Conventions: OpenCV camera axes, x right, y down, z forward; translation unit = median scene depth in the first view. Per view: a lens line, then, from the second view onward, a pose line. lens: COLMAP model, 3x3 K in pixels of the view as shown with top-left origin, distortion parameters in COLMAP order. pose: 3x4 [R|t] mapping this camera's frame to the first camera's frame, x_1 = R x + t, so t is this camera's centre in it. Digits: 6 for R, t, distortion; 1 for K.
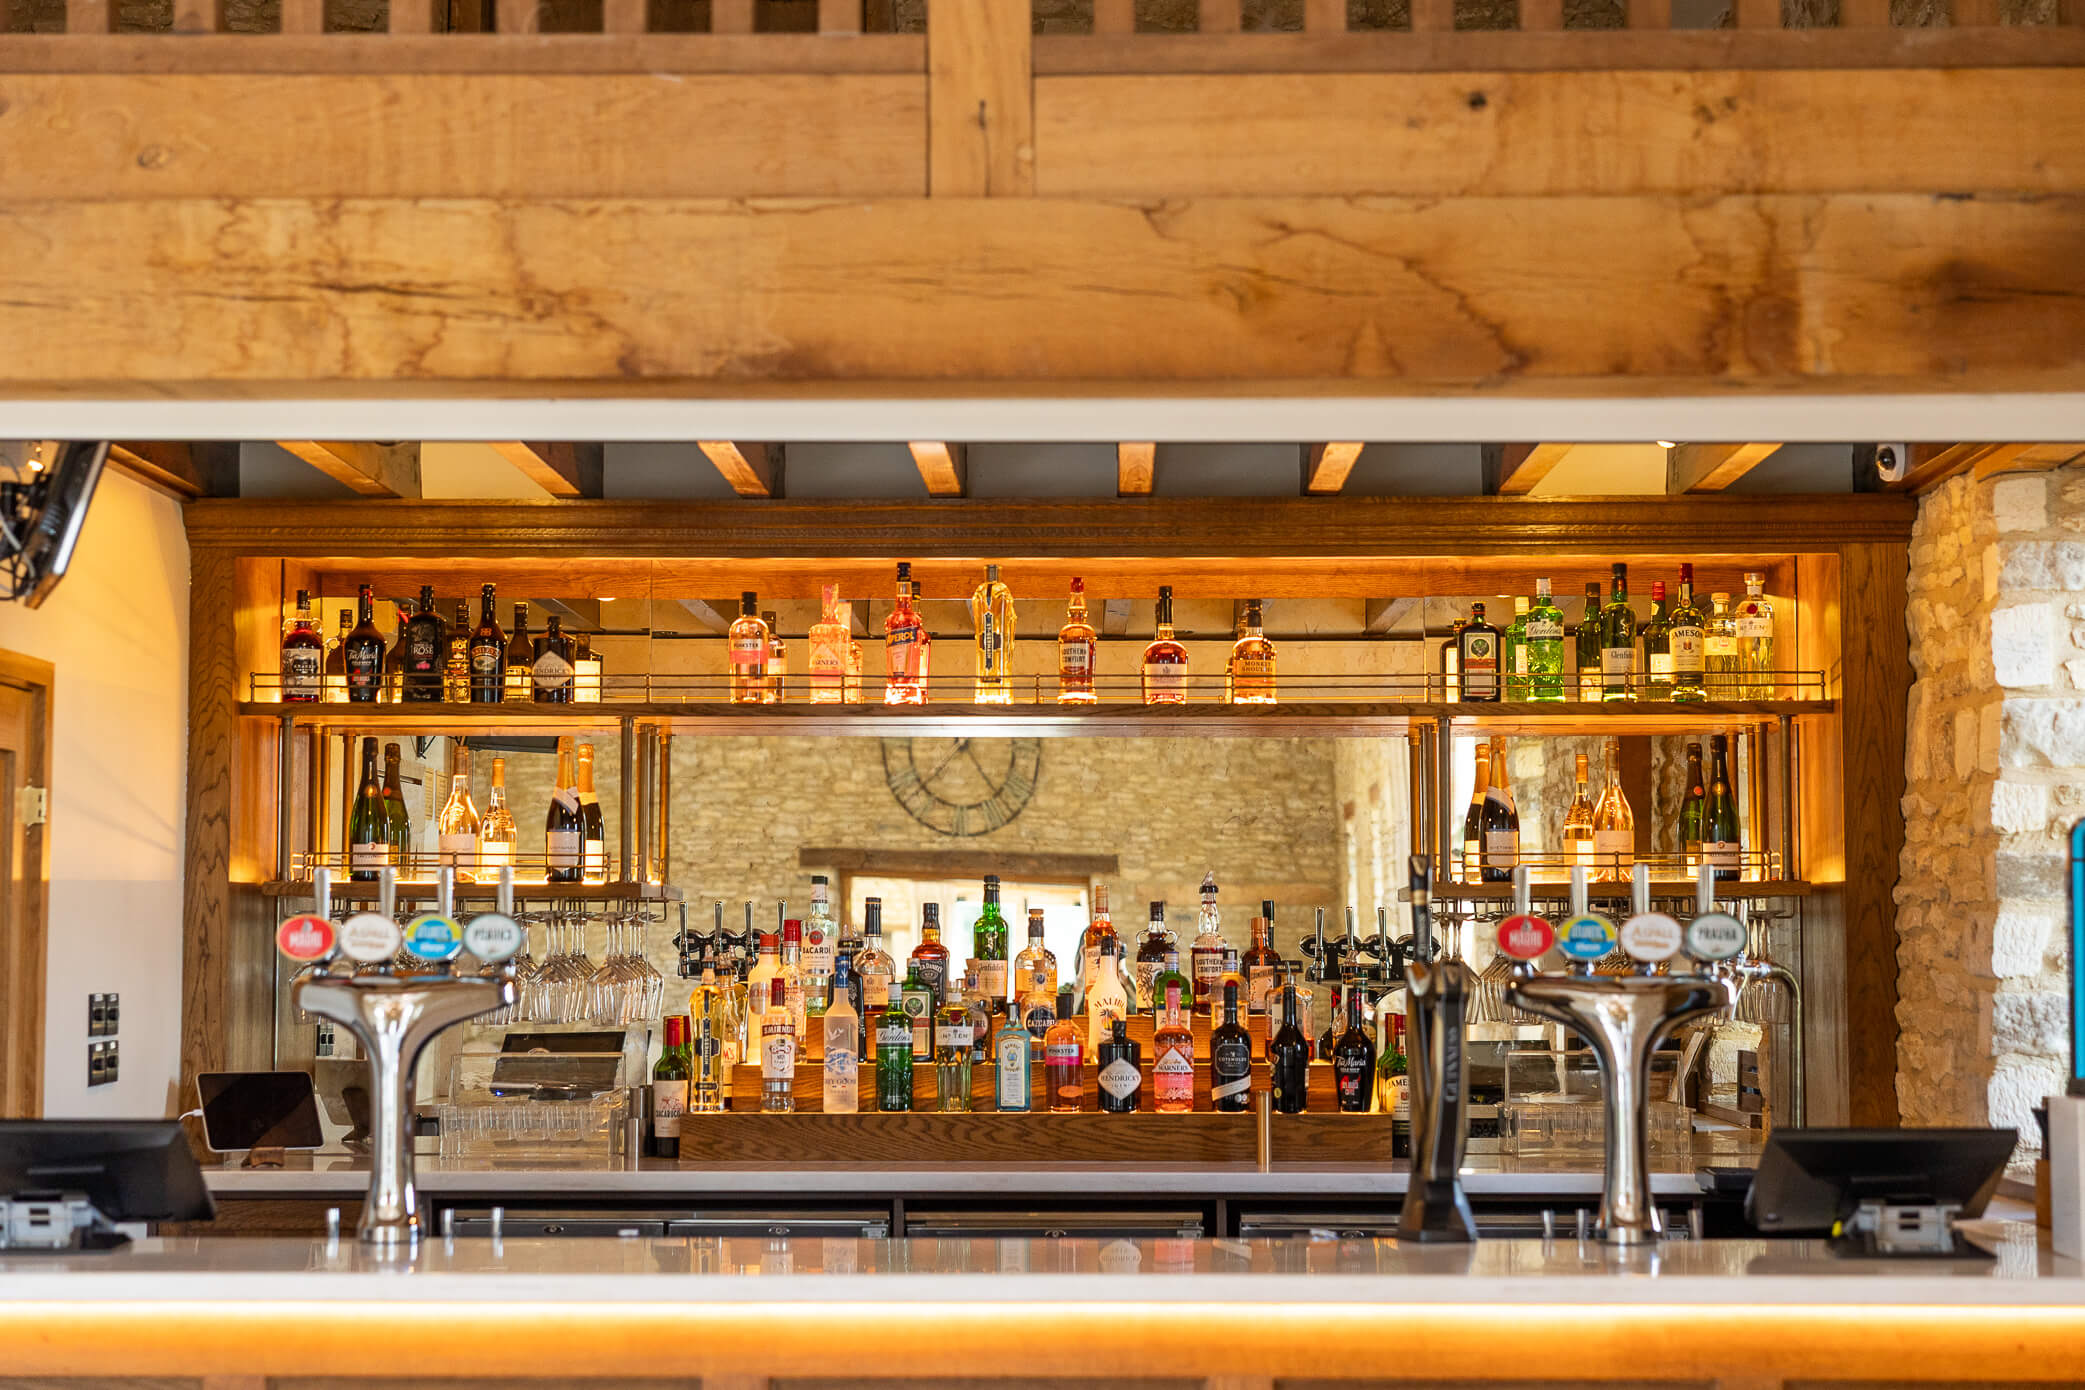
lens RADIAL K [[3656.2, 0, 1037.1], [0, 3656.2, 691.6], [0, 0, 1]] dist [0.028139, 0.000000]
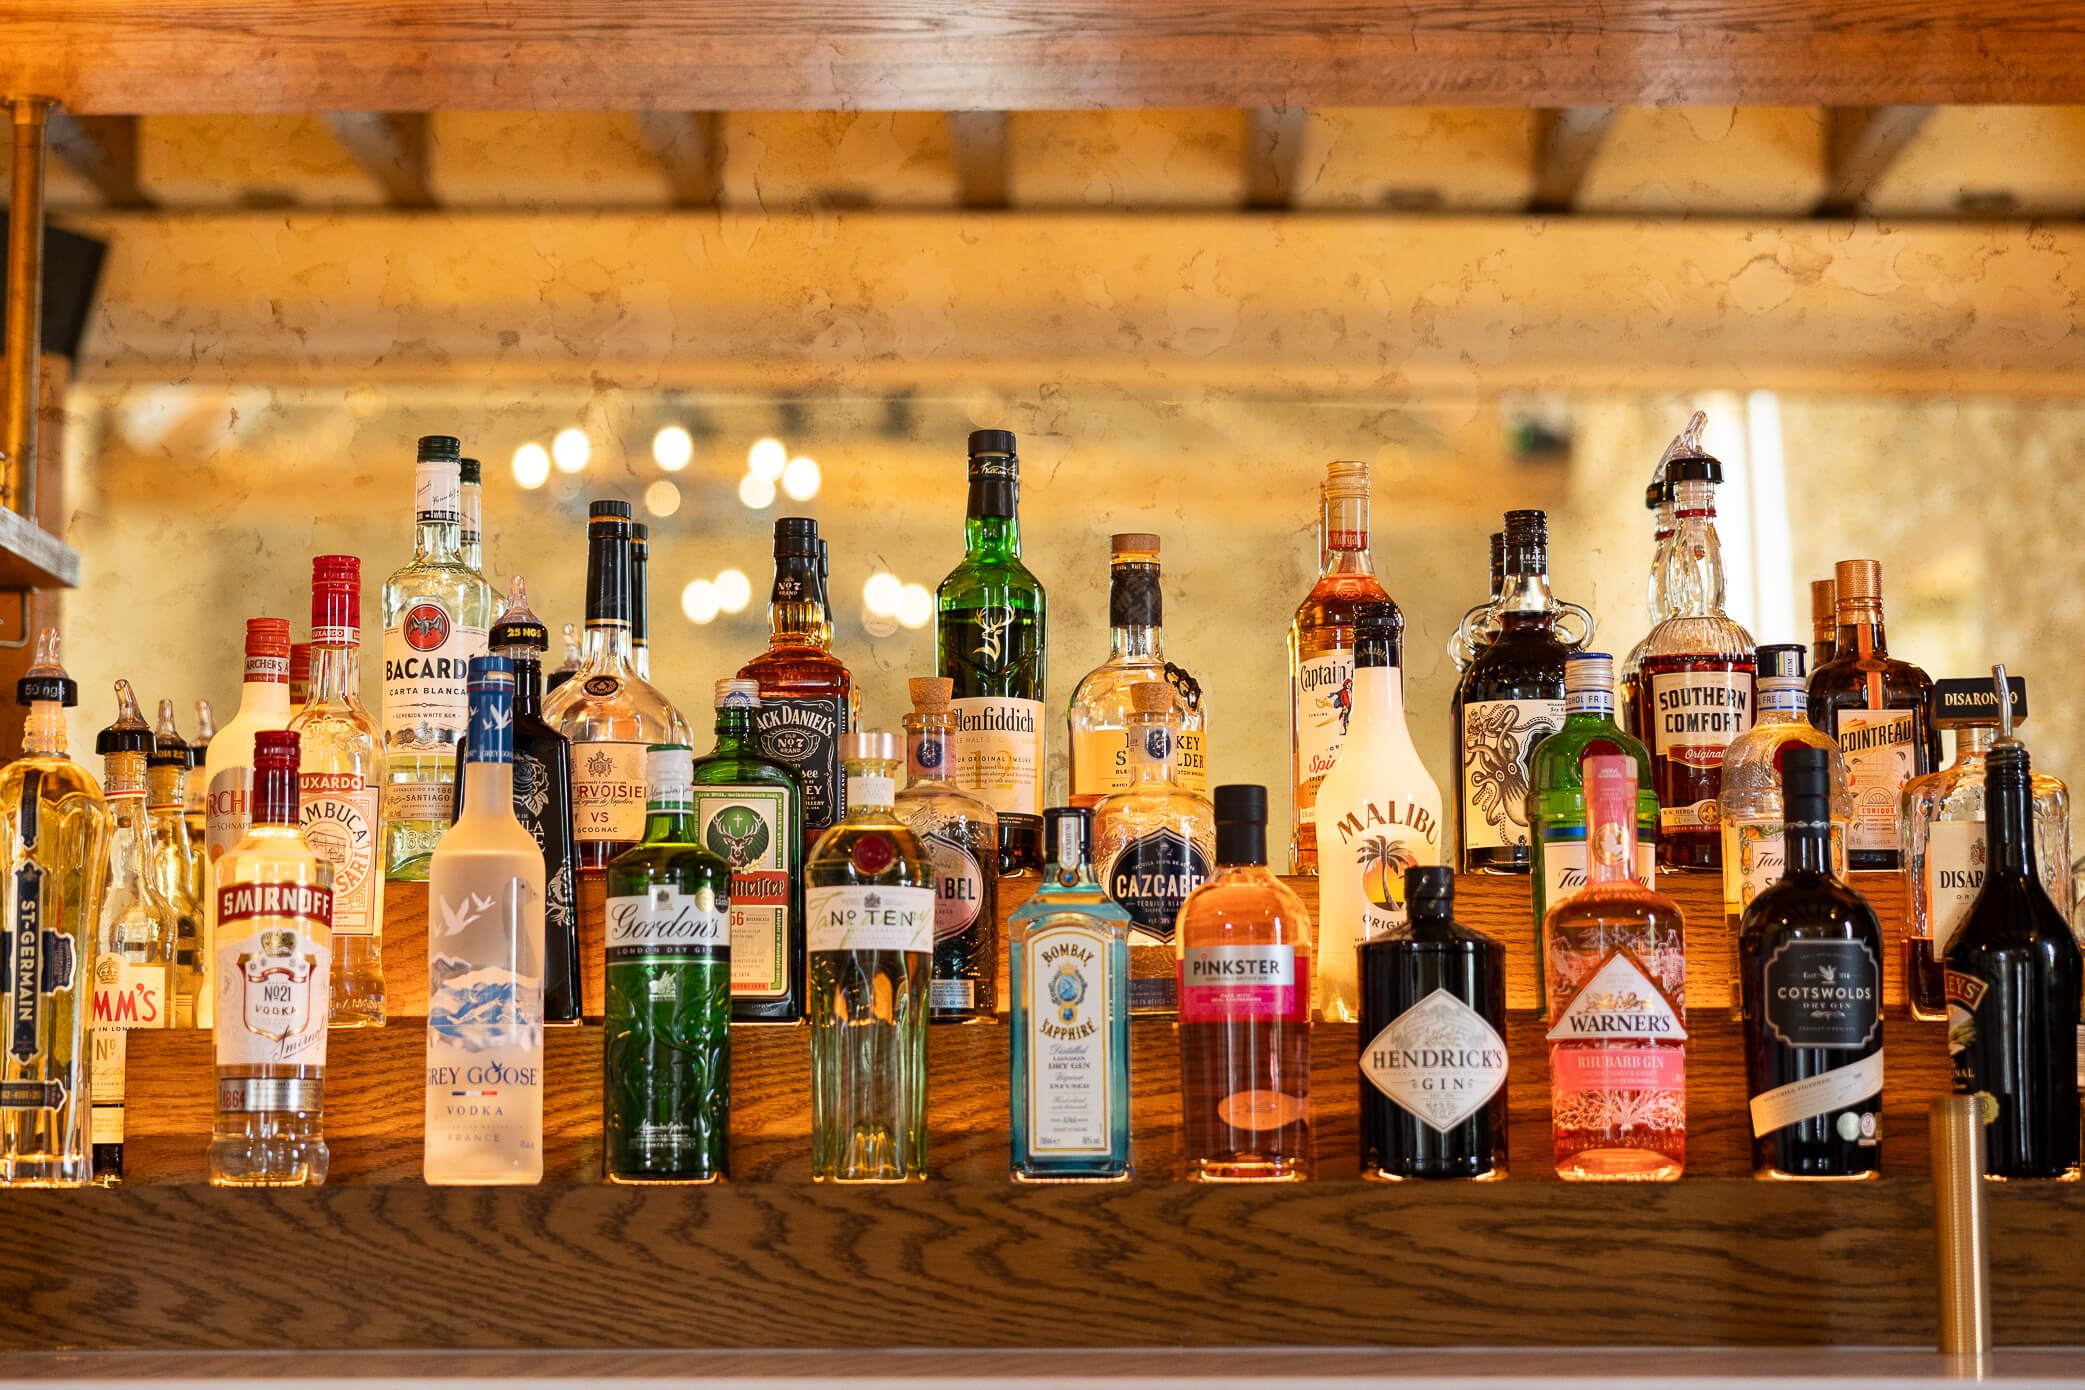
lens RADIAL K [[3656.2, 0, 1040.9], [0, 3656.2, 697.7], [0, 0, 1]] dist [0.028139, 0.000000]
pose [[0.999924, -0.000451, 0.012358, -0.012493], [0.001368, 0.997236, -0.074290, 0.098058], [-0.012291, 0.074302, 0.997160, 0.703668]]
